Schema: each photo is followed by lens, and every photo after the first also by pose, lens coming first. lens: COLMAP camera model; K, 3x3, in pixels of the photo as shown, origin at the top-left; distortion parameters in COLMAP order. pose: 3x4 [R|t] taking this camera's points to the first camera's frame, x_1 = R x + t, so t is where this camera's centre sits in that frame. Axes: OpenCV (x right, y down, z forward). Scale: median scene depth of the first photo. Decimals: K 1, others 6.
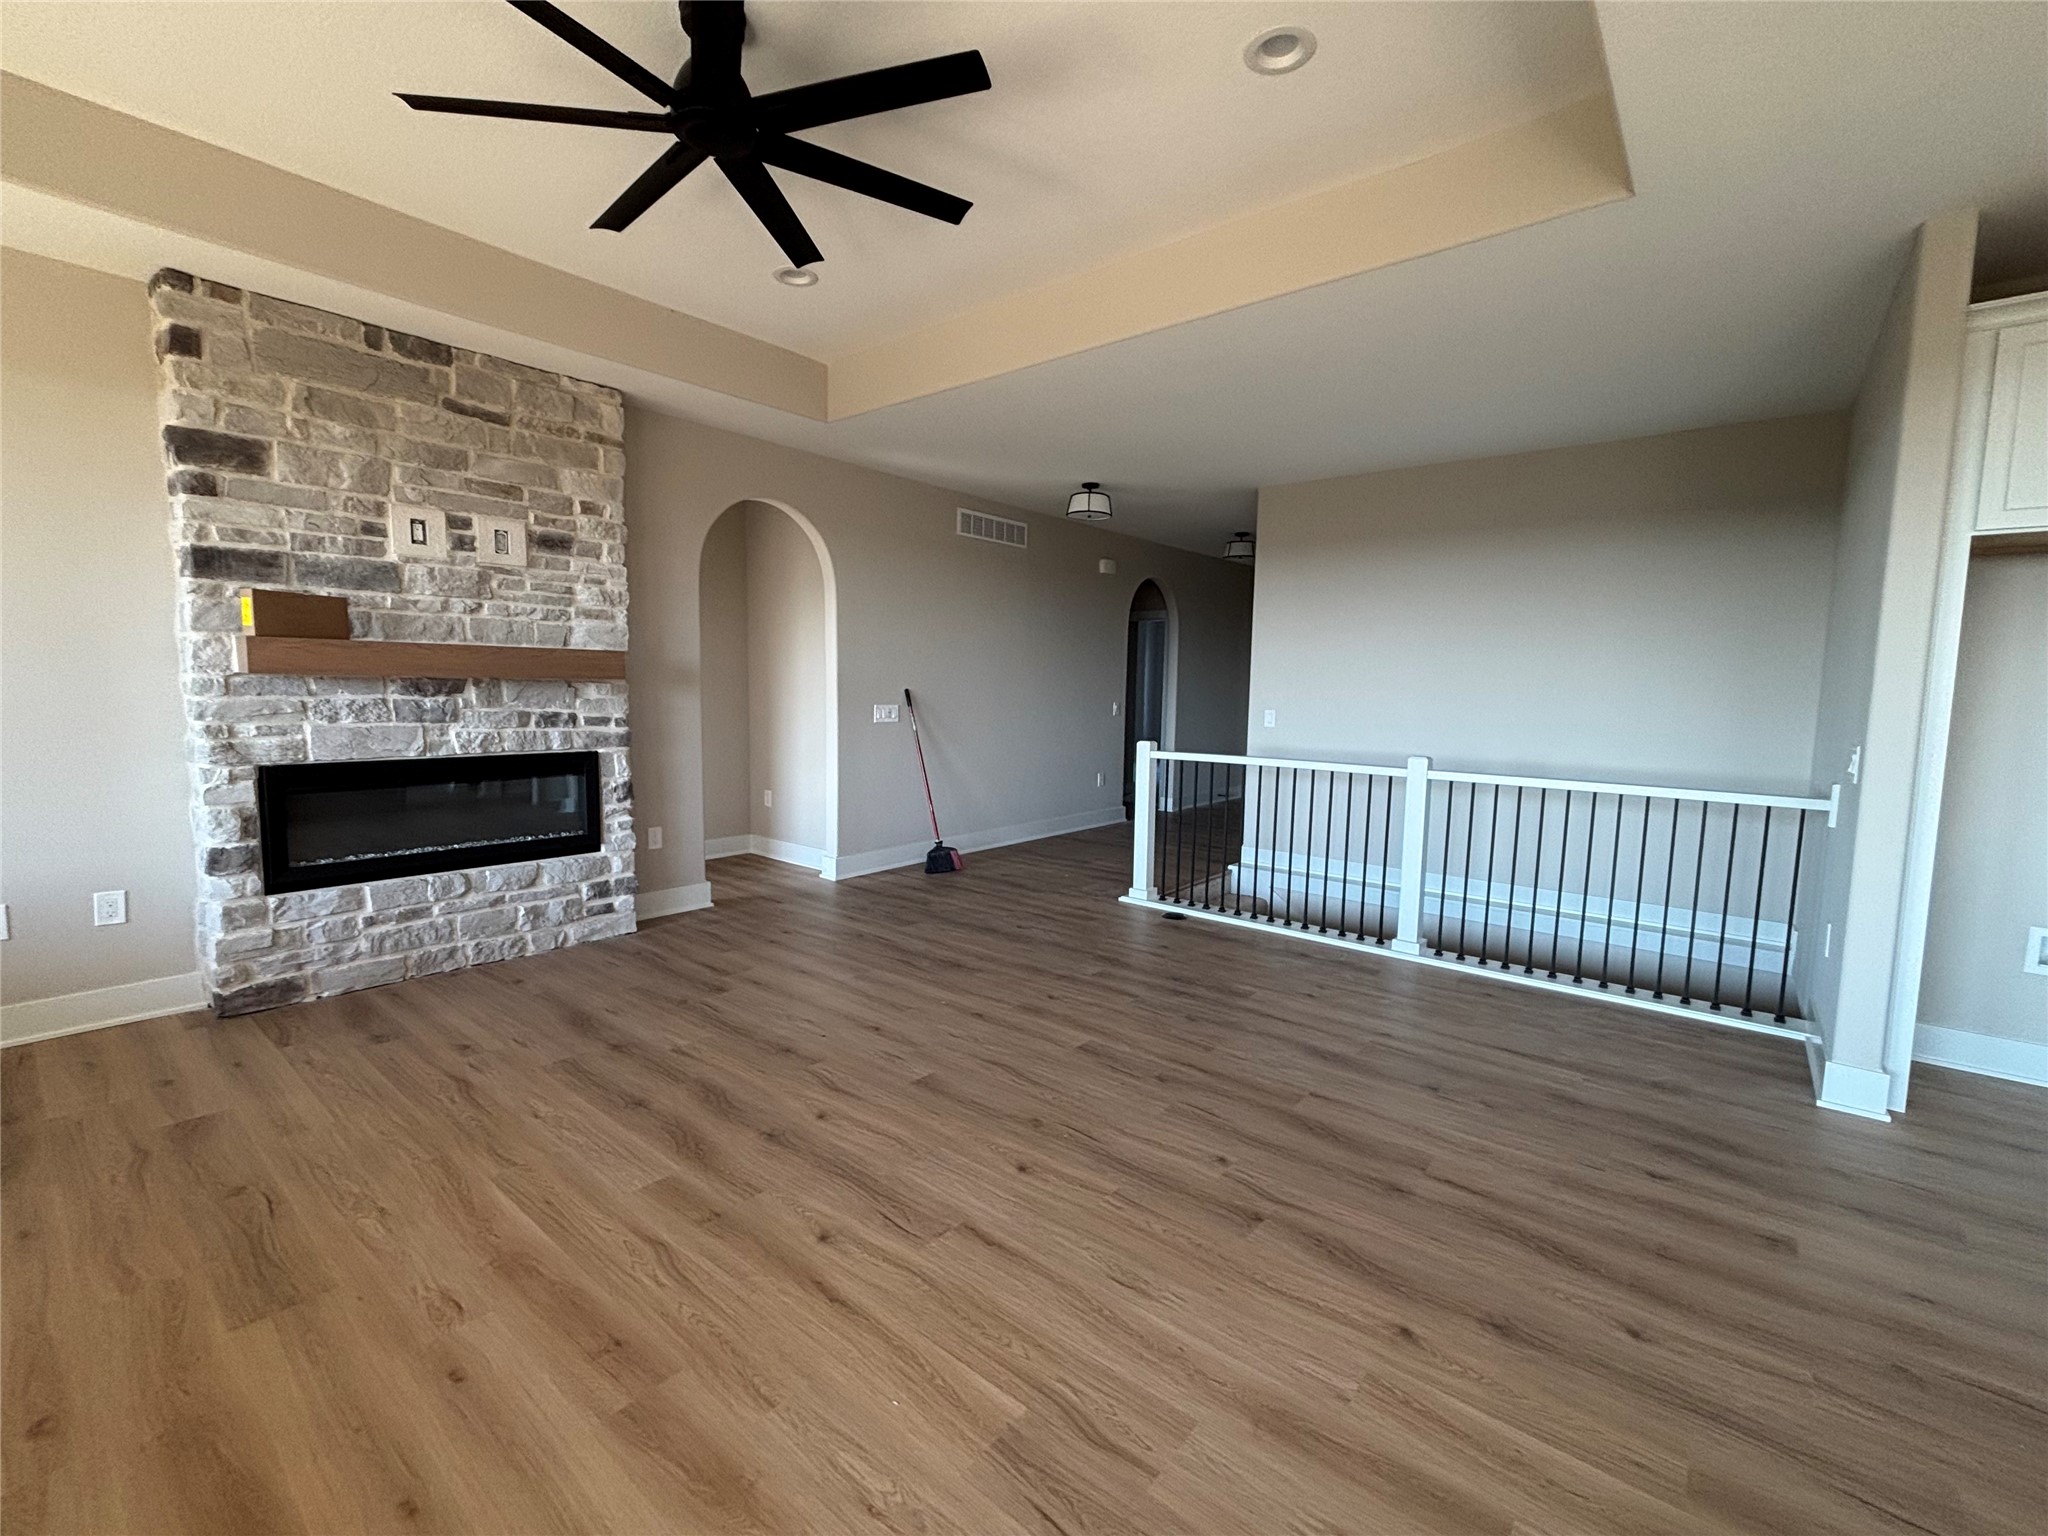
lens RADIAL K [[870.9, 0, 1024.0], [0, 870.9, 768.0], [0, 0, 1]] dist [-0.001816, -0.000070]
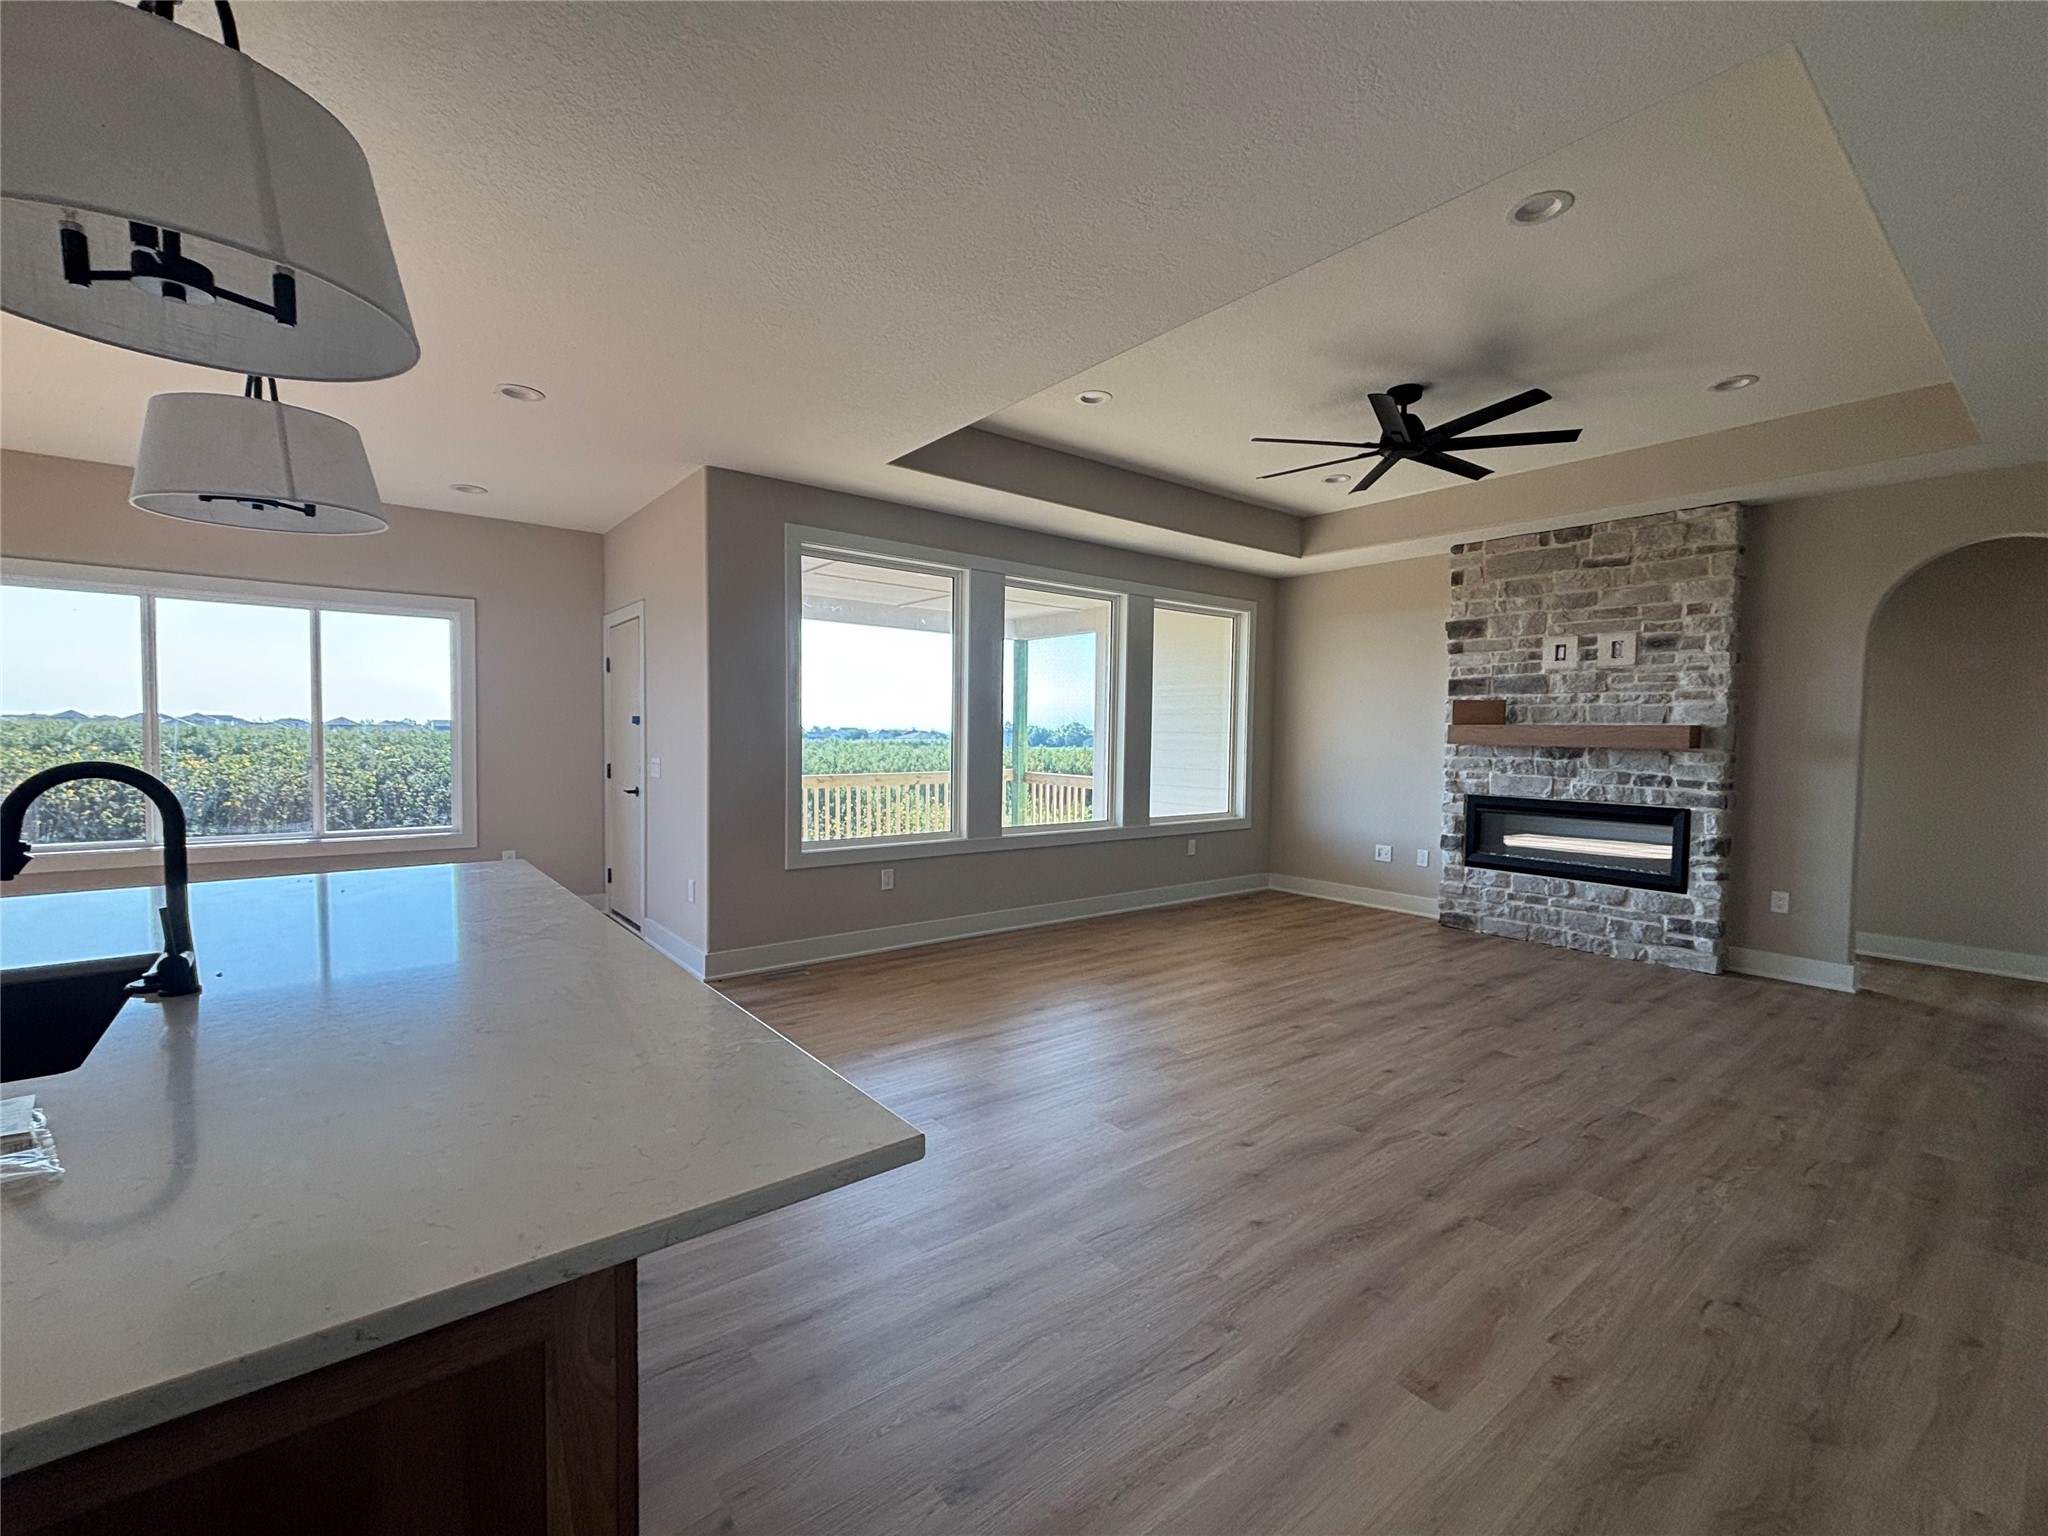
lens RADIAL K [[870.9, 0, 1024.0], [0, 870.9, 768.0], [0, 0, 1]] dist [-0.001816, -0.000070]
pose [[-0.197908, 0.022043, -0.979973, 0.977862], [-0.110053, 0.992926, 0.044560, -0.032385], [0.974023, 0.116667, -0.194082, 0.387938]]
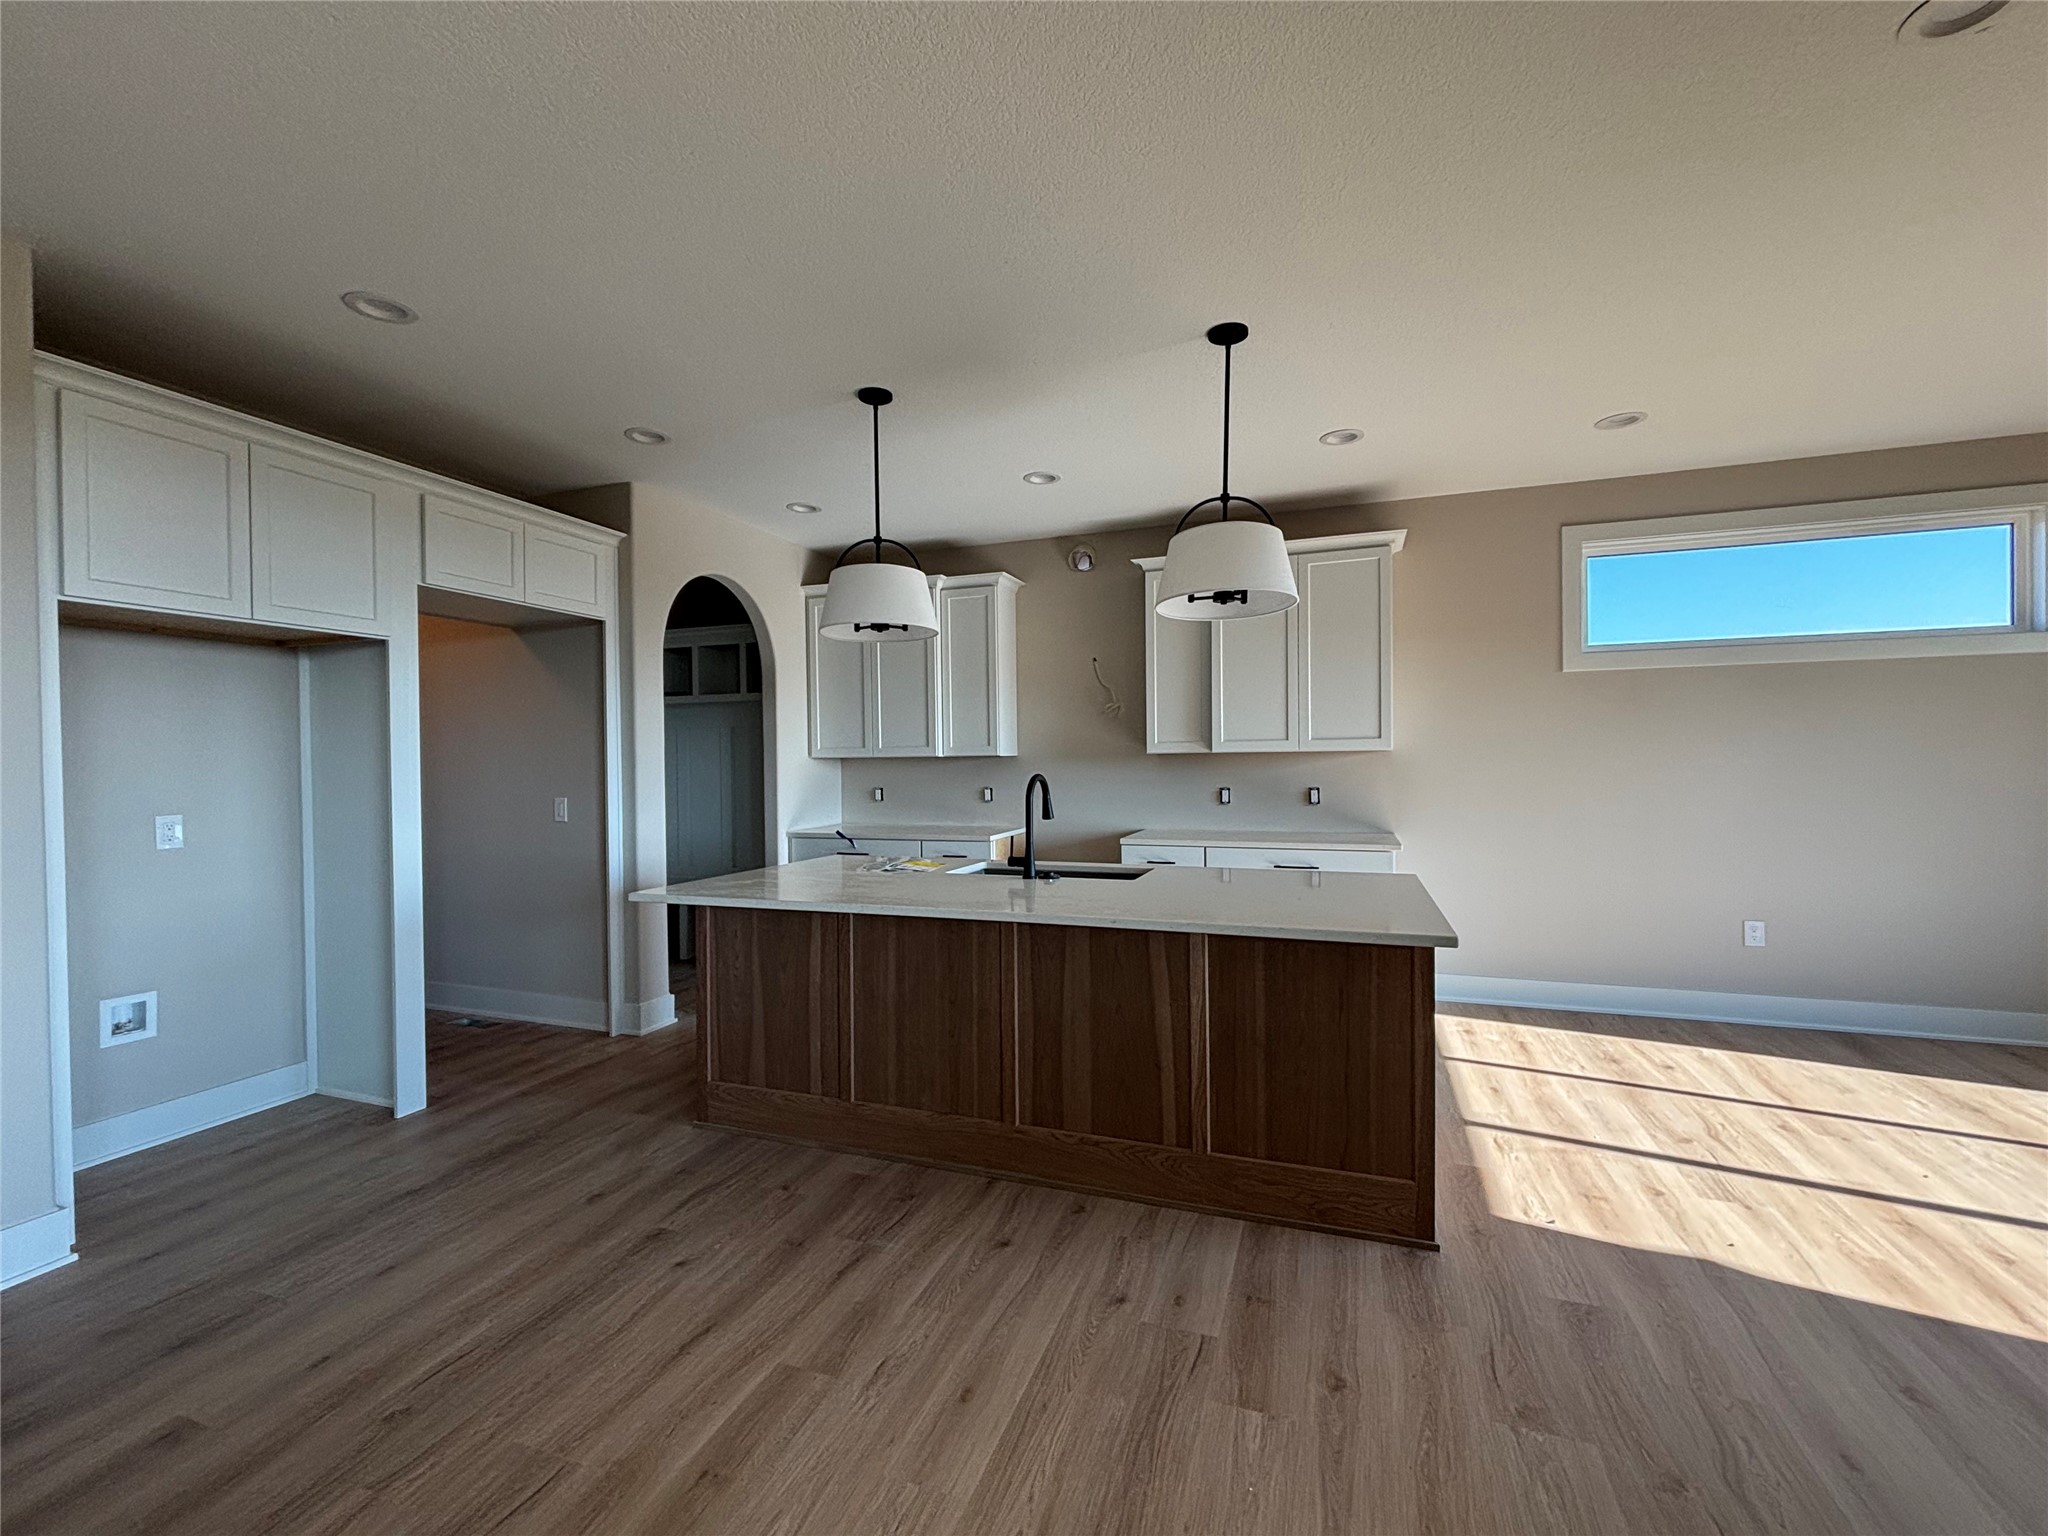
lens RADIAL K [[870.9, 0, 1024.0], [0, 870.9, 768.0], [0, 0, 1]] dist [-0.001816, -0.000070]
pose [[-0.331515, -0.025064, 0.943117, -0.093482], [0.095394, 0.993633, 0.059939, -0.032116], [-0.938615, 0.109839, -0.327013, 0.250444]]
